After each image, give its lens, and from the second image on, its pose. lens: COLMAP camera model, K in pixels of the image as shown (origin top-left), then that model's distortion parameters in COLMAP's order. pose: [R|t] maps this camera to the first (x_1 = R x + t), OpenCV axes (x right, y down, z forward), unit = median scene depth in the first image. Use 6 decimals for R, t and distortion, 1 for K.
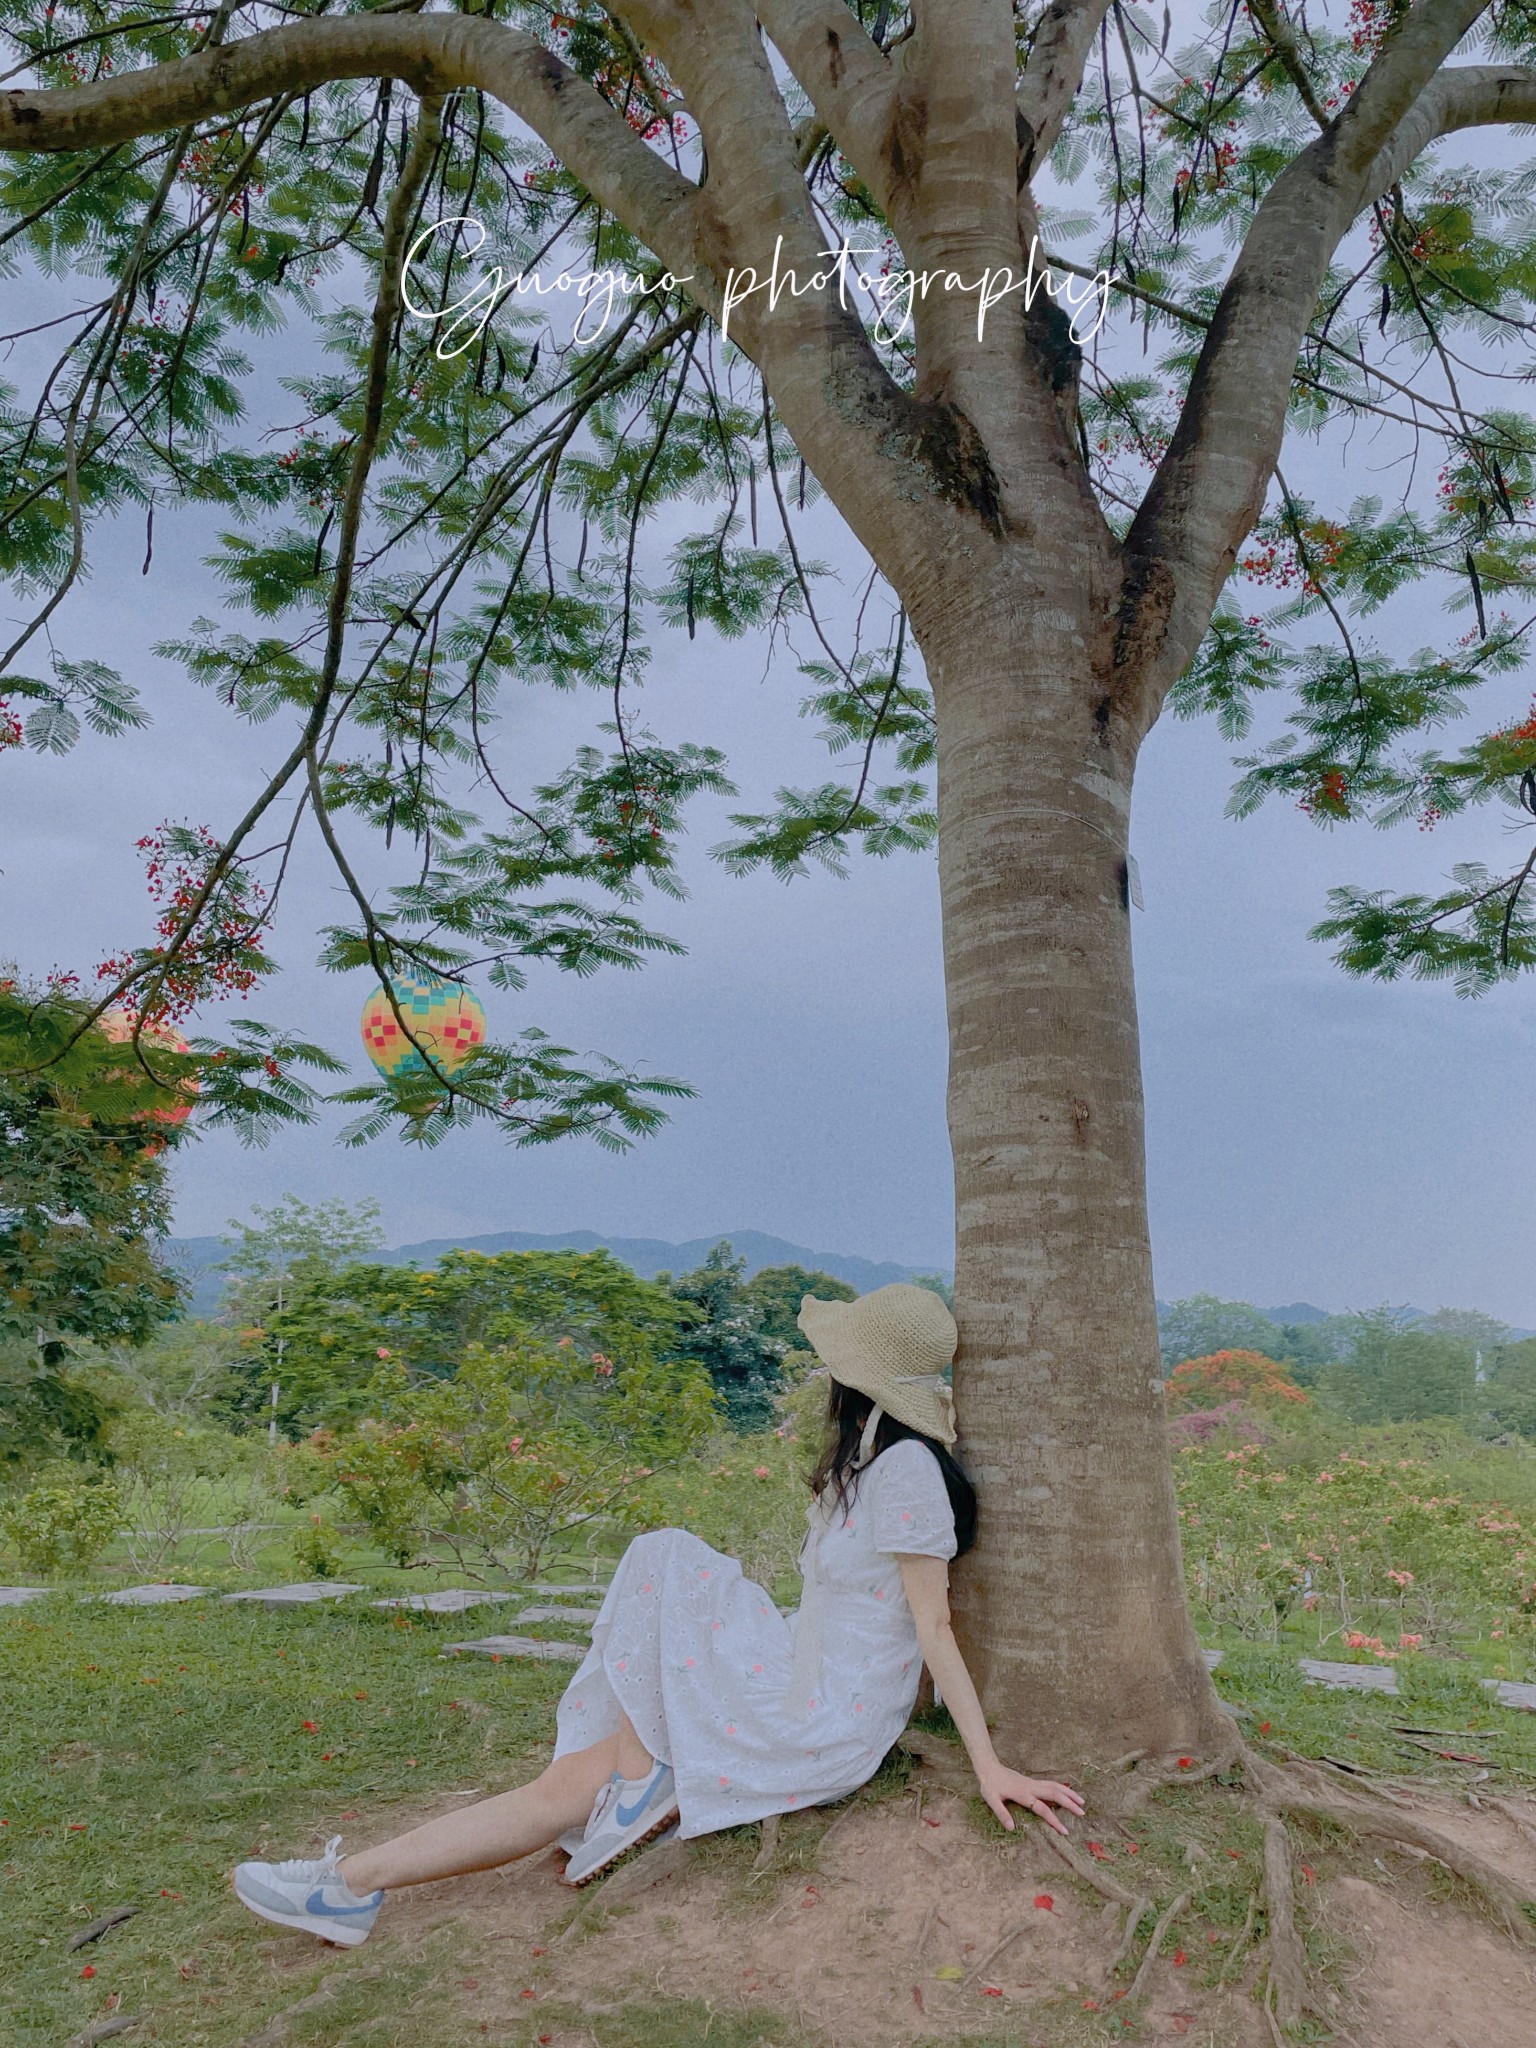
lens RADIAL K [[1635.5, 0, 768.0], [0, 1635.5, 1024.0], [0, 0, 1]] dist [0.054691, -0.001924]
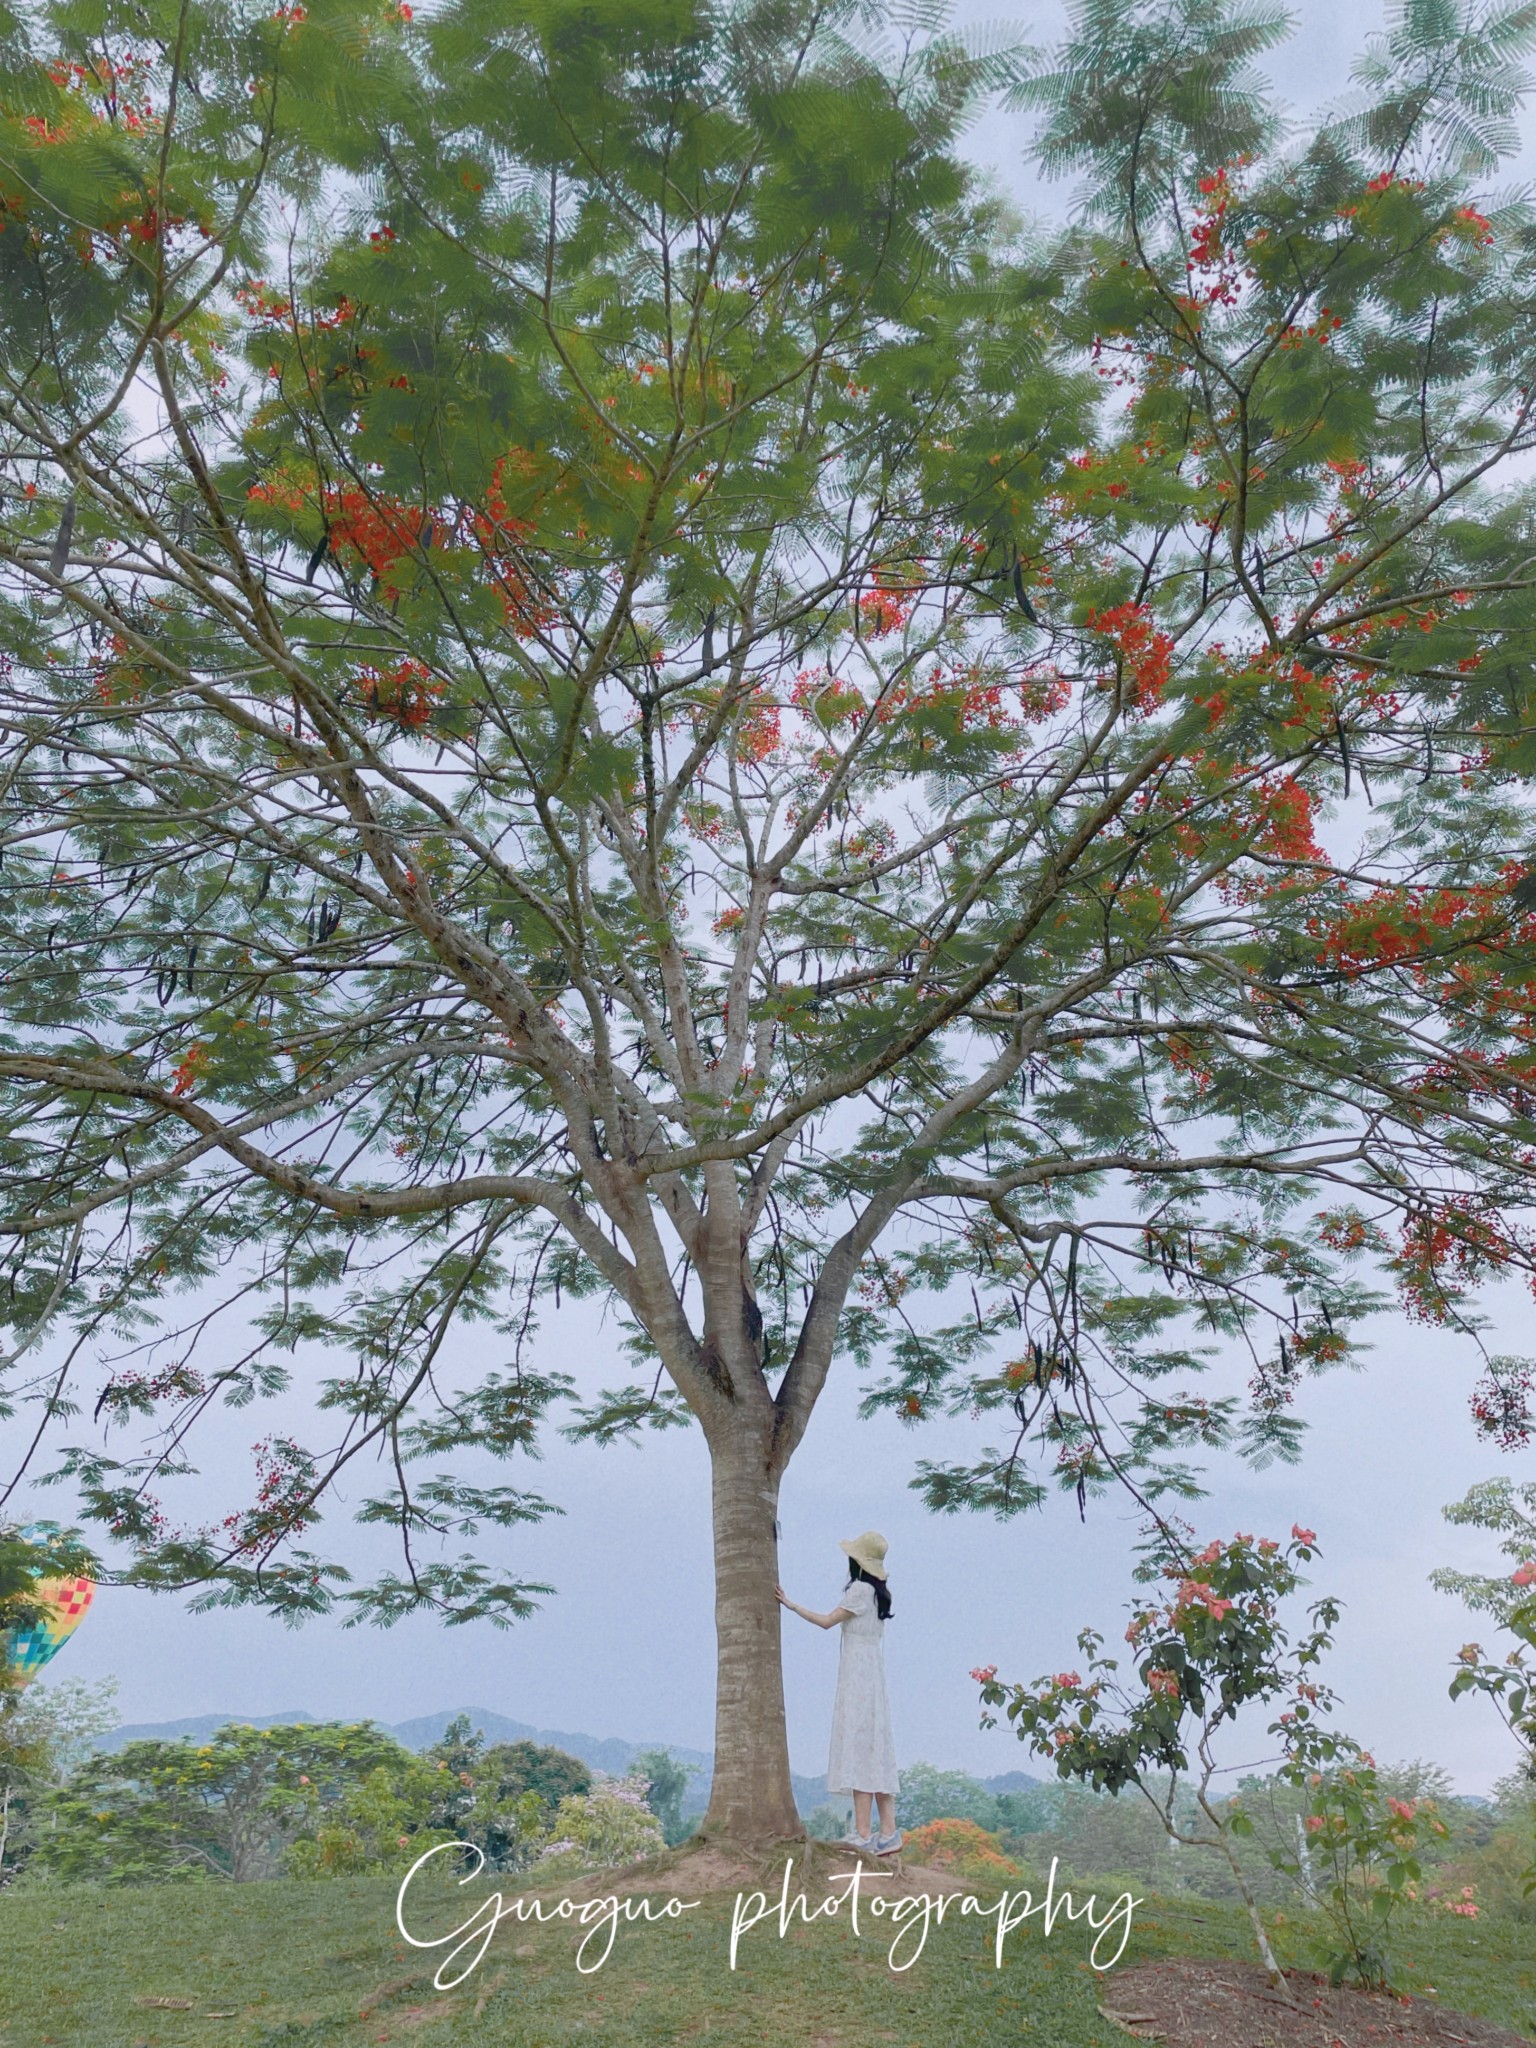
lens RADIAL K [[1537.0, 0, 768.0], [0, 1537.0, 1024.0], [0, 0, 1]] dist [0.107377, -0.162073]
pose [[0.986334, 0.048993, 0.157304, -0.100904], [-0.002629, 0.959322, -0.282303, -0.062589], [-0.164736, 0.278032, 0.946340, -0.684801]]
